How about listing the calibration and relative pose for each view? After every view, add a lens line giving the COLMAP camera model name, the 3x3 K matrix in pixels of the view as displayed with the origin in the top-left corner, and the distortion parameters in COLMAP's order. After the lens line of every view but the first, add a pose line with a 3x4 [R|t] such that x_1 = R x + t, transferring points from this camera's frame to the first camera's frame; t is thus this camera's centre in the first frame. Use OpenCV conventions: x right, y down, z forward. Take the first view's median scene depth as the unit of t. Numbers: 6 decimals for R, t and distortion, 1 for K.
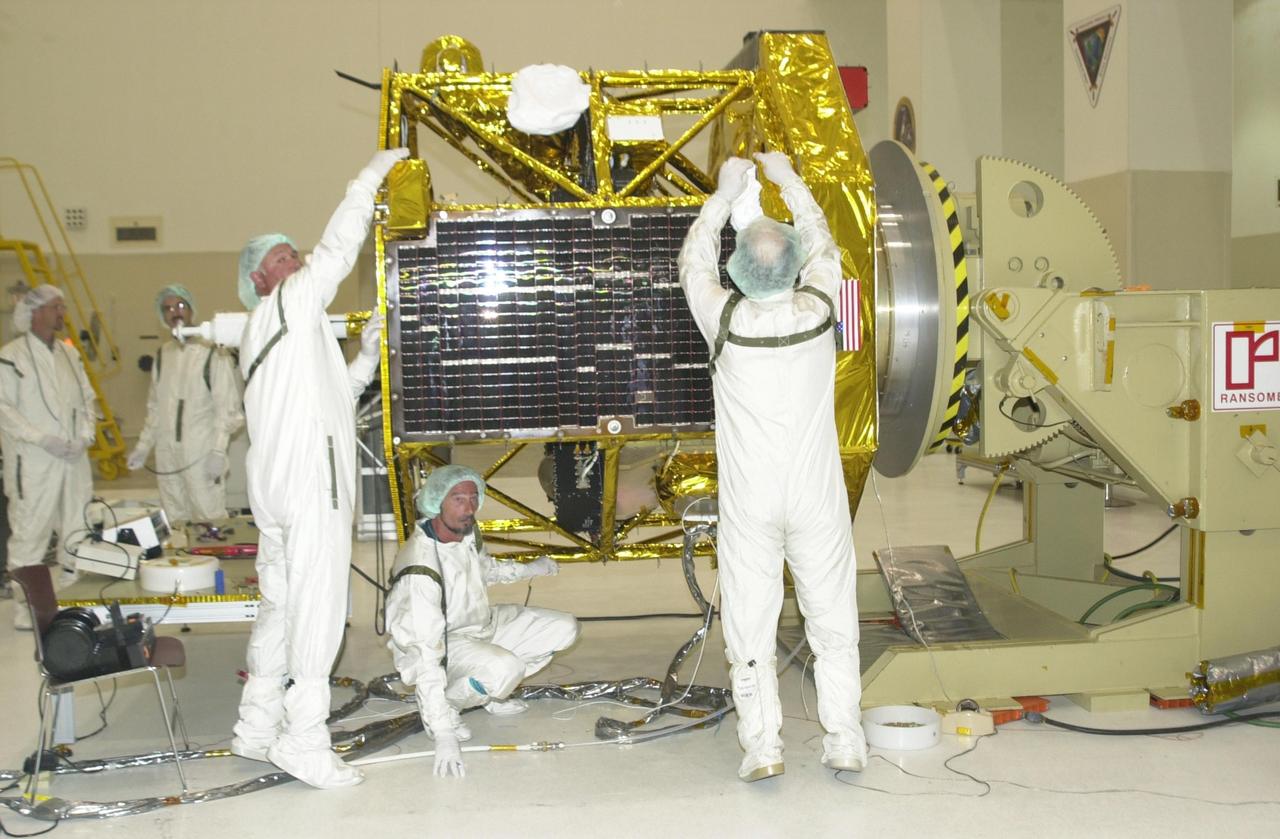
lens RADIAL K [[1319.4, 0, 637.4], [0, 1319.4, 425.3], [0, 0, 1]] dist [-0.076175, 0.000000]
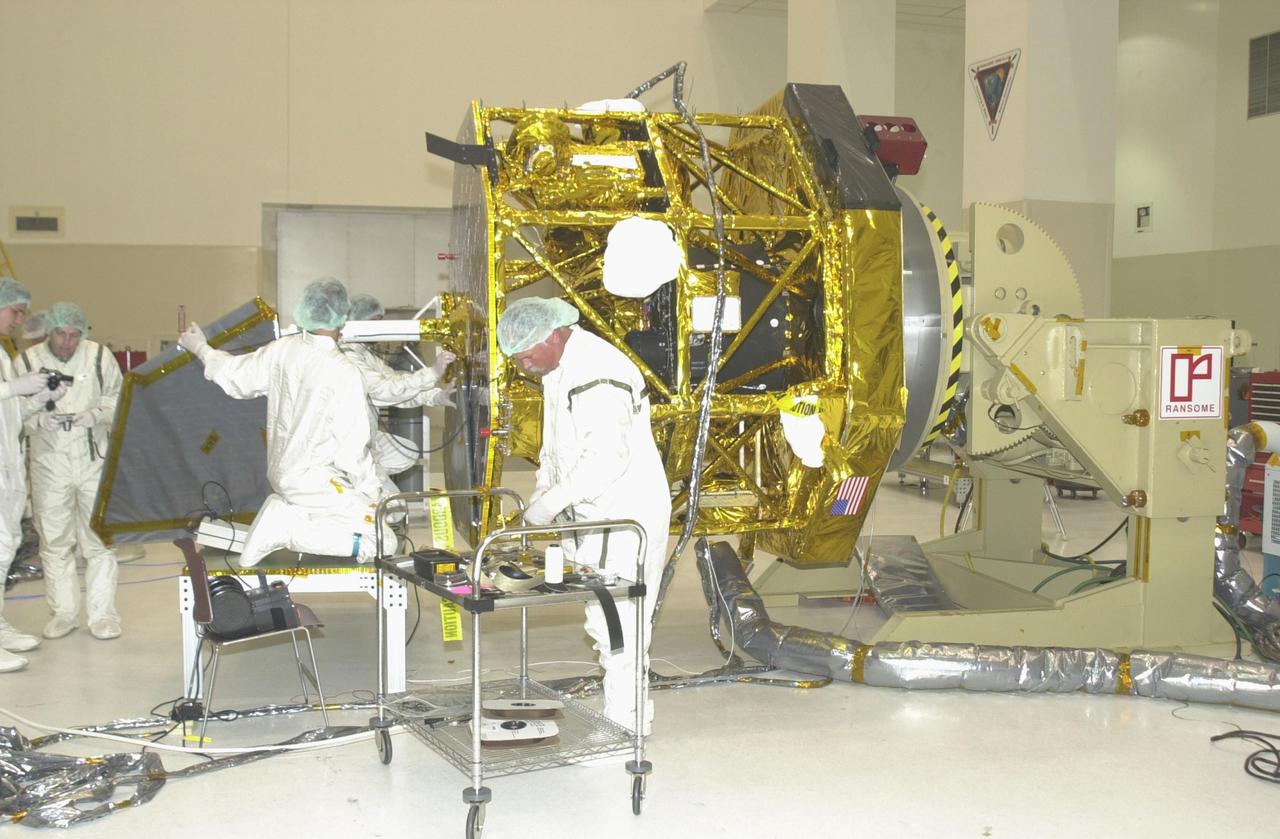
lens RADIAL K [[1319.4, 0, 641.7], [0, 1319.4, 414.3], [0, 0, 1]] dist [-0.076175, 0.000000]
pose [[0.993610, 0.018598, 0.111321, -0.170840], [-0.017445, 0.999784, -0.011323, 0.006859], [-0.111508, 0.009308, 0.993720, -0.154704]]
